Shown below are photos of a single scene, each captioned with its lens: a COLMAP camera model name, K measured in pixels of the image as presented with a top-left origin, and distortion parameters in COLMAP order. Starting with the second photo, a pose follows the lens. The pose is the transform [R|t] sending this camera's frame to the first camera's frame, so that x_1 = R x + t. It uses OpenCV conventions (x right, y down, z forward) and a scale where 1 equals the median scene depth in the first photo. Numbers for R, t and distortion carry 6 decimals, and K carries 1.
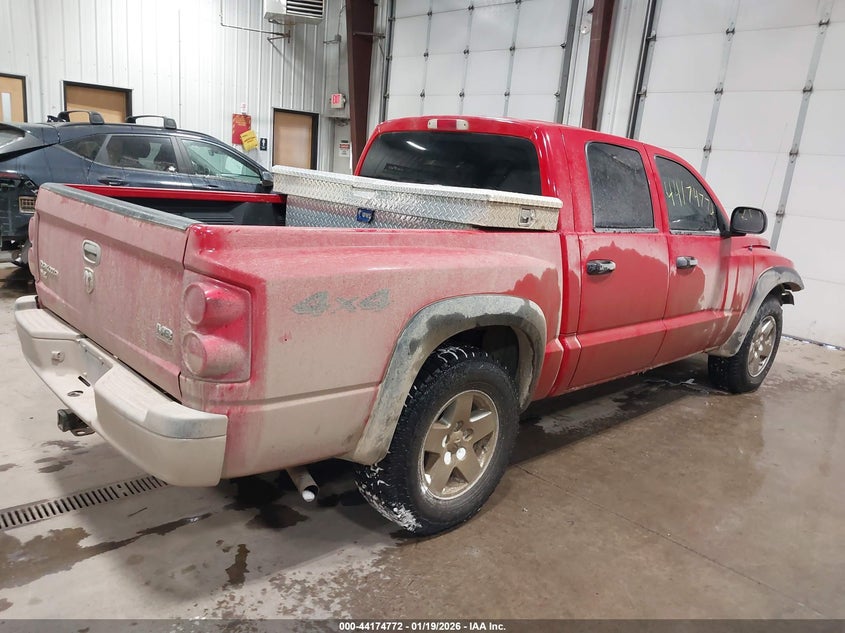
lens RADIAL K [[661.0, 0, 410.5], [0, 661.0, 321.4], [0, 0, 1]] dist [-0.005283, -0.000585]
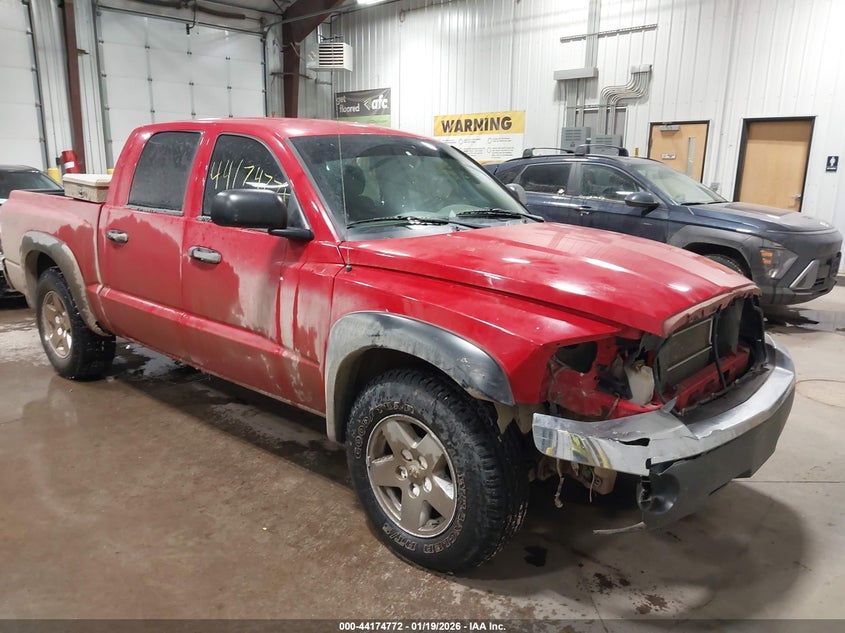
lens RADIAL K [[659.7, 0, 413.9], [0, 659.7, 319.3], [0, 0, 1]] dist [0.006239, -0.001760]
pose [[0.098986, 0.149102, -0.983855, 1.170380], [-0.239040, 0.963323, 0.121940, -0.160266], [0.965951, 0.223110, 0.130997, 1.058682]]
